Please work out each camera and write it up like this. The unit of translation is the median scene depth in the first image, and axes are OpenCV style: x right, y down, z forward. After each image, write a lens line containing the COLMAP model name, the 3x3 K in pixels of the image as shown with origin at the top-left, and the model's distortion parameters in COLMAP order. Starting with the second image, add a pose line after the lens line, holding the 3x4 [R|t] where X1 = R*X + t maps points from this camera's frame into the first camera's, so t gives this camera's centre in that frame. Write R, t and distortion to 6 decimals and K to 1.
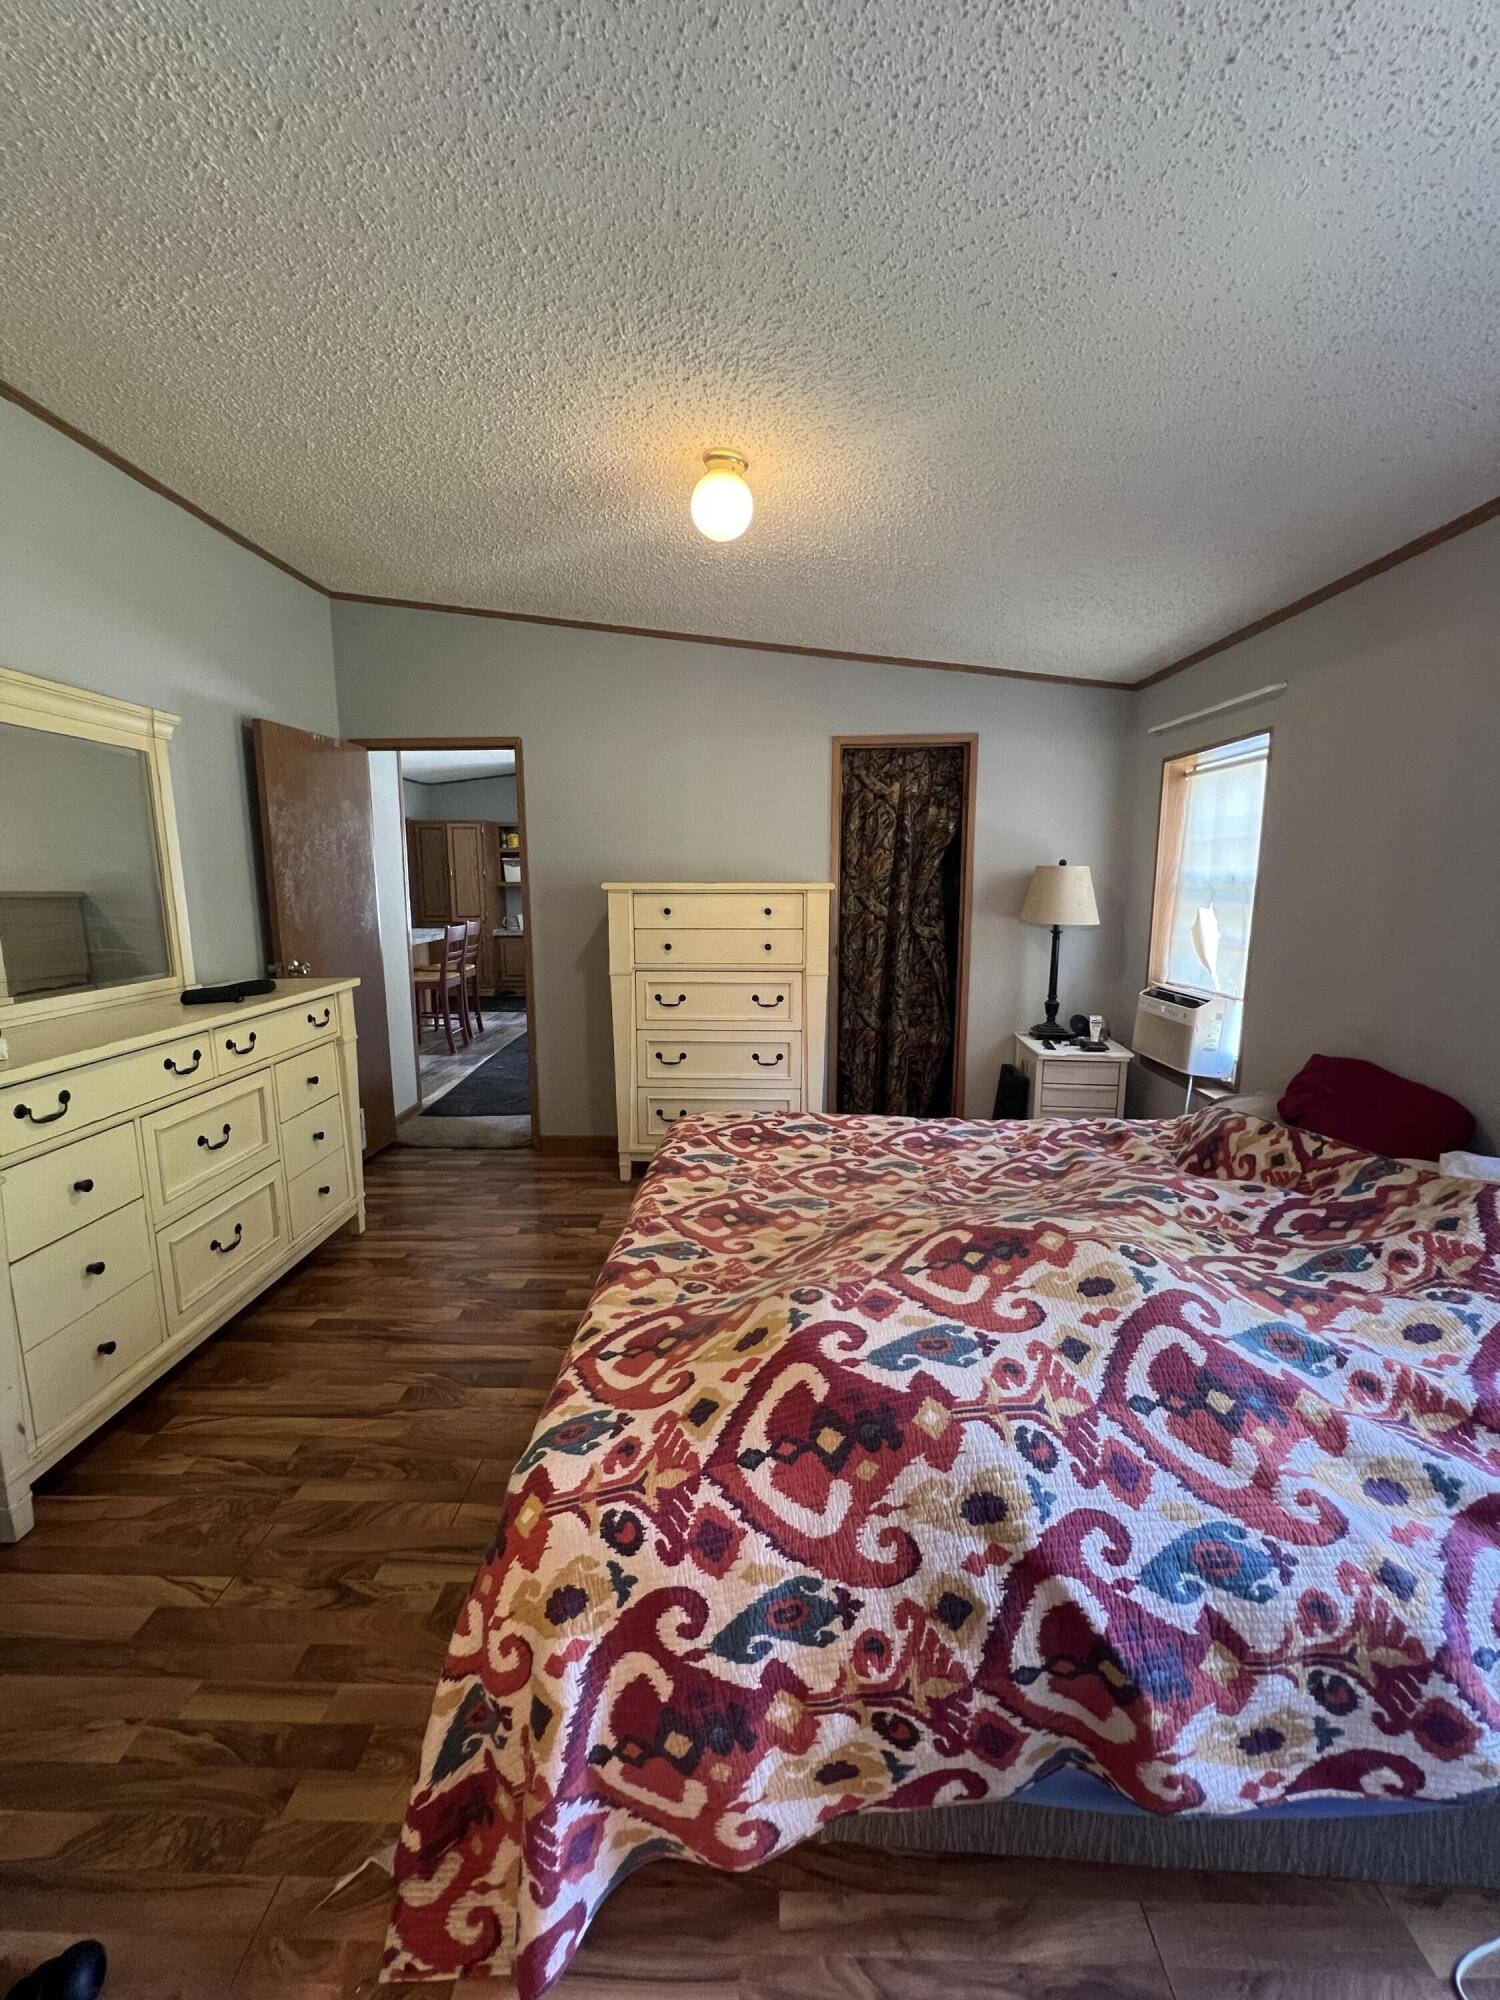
lens RADIAL K [[803.1, 0, 753.3], [0, 803.1, 1004.8], [0, 0, 1]] dist [-0.000377, 0.000754]
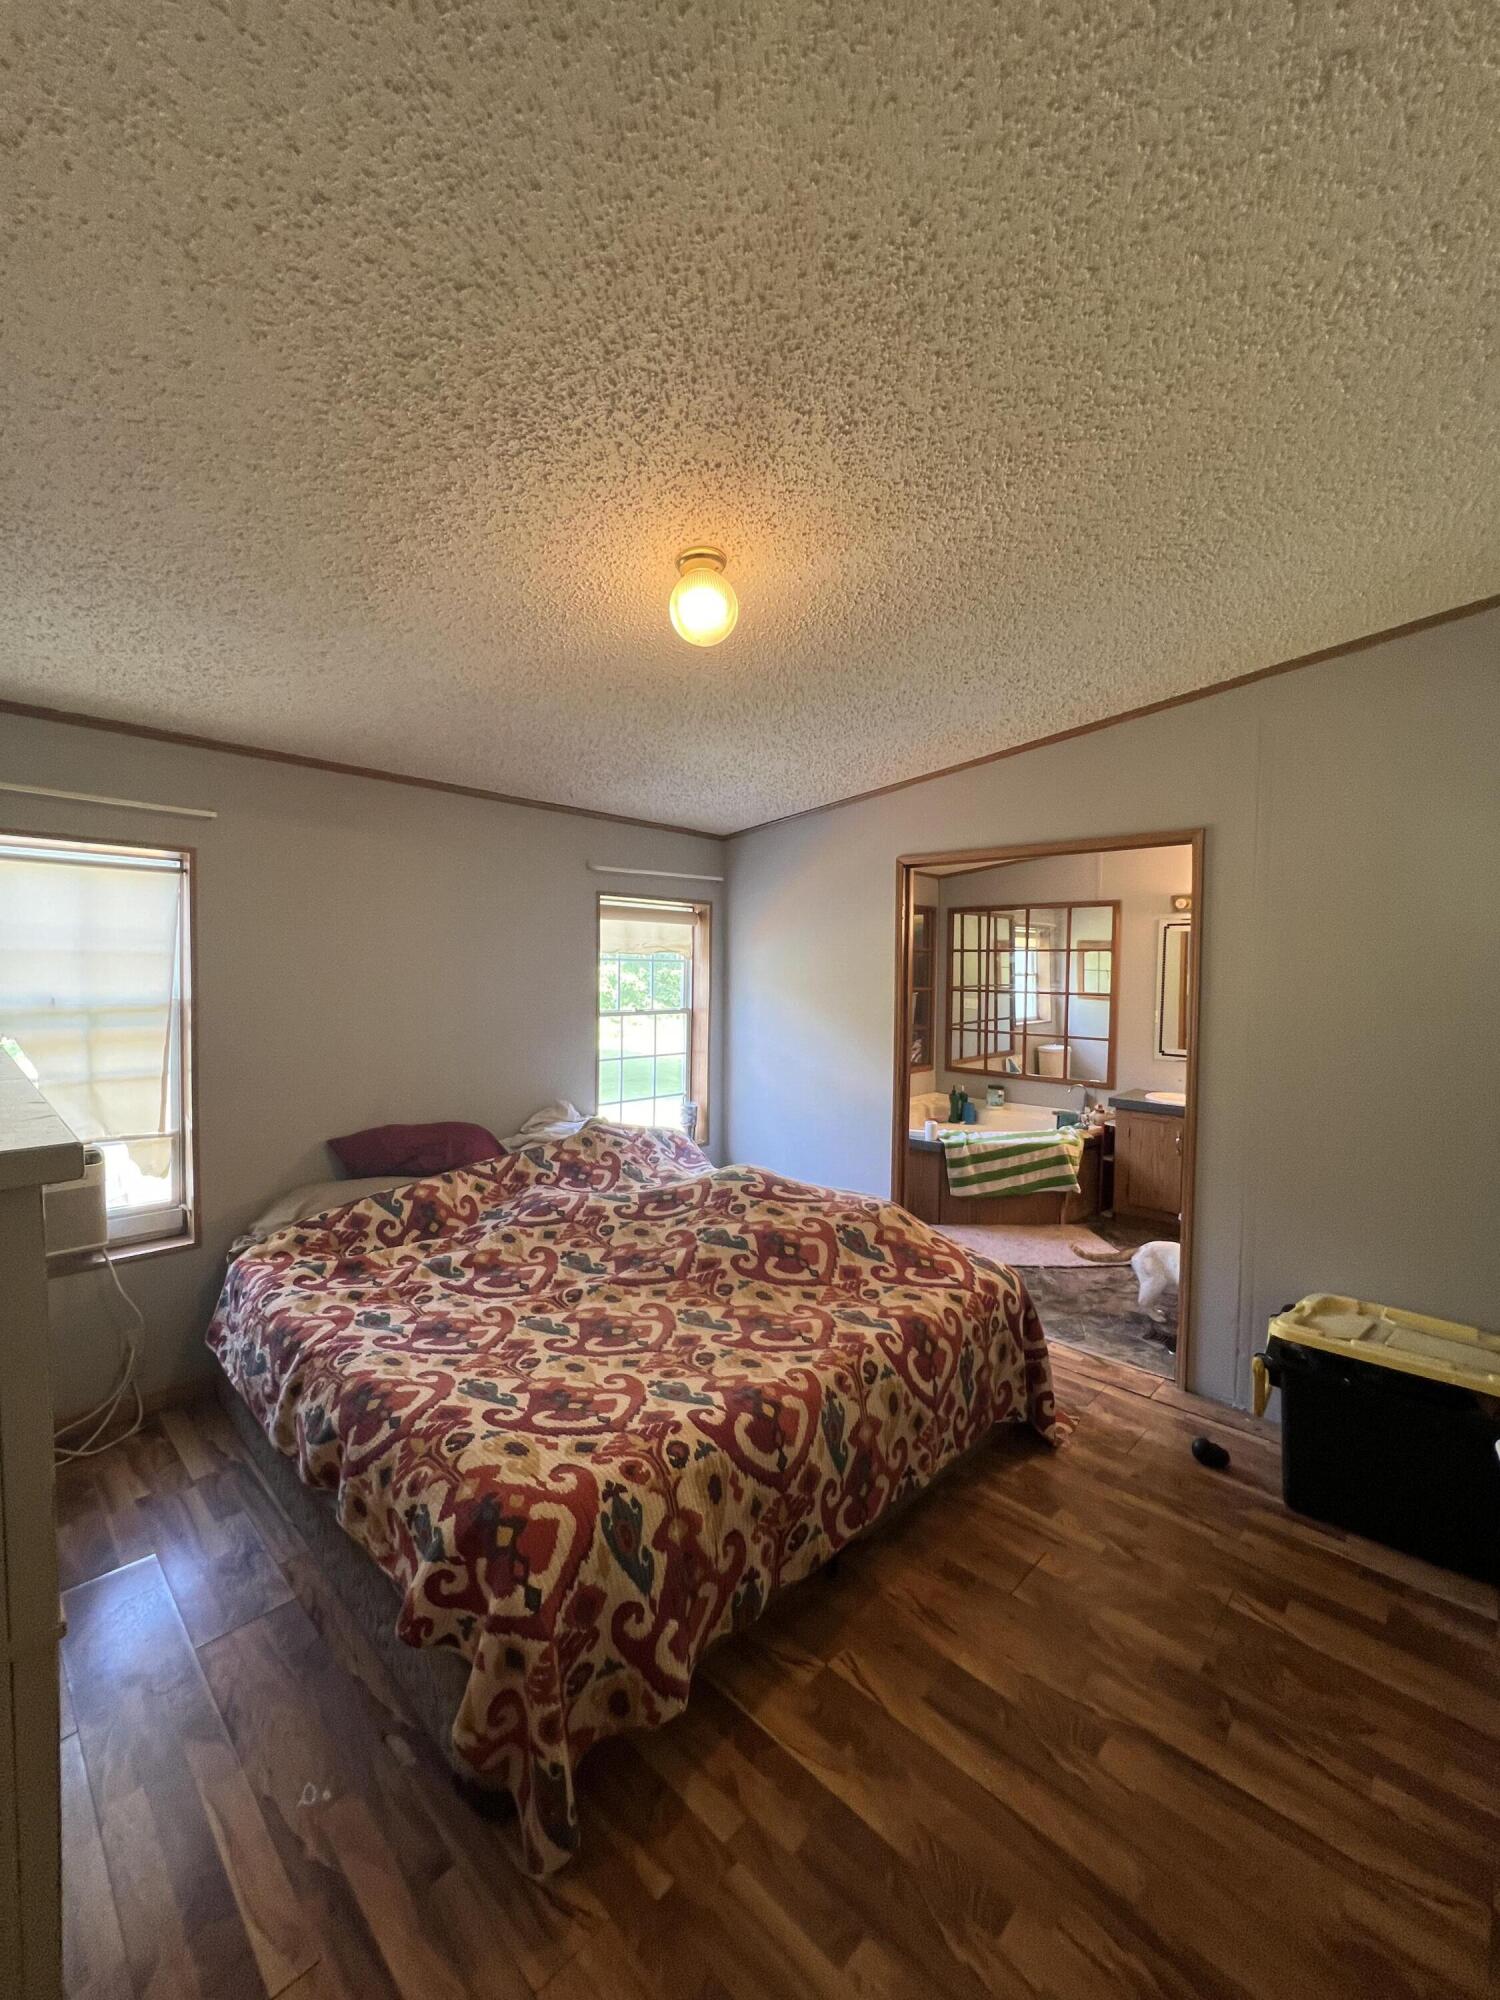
lens RADIAL K [[803.1, 0, 748.9], [0, 803.1, 1002.5], [0, 0, 1]] dist [-0.000377, 0.000754]
pose [[-0.738466, -0.035275, 0.673368, -0.578632], [0.090462, 0.984420, 0.150778, -0.267759], [-0.668195, 0.172259, -0.723769, 1.413178]]
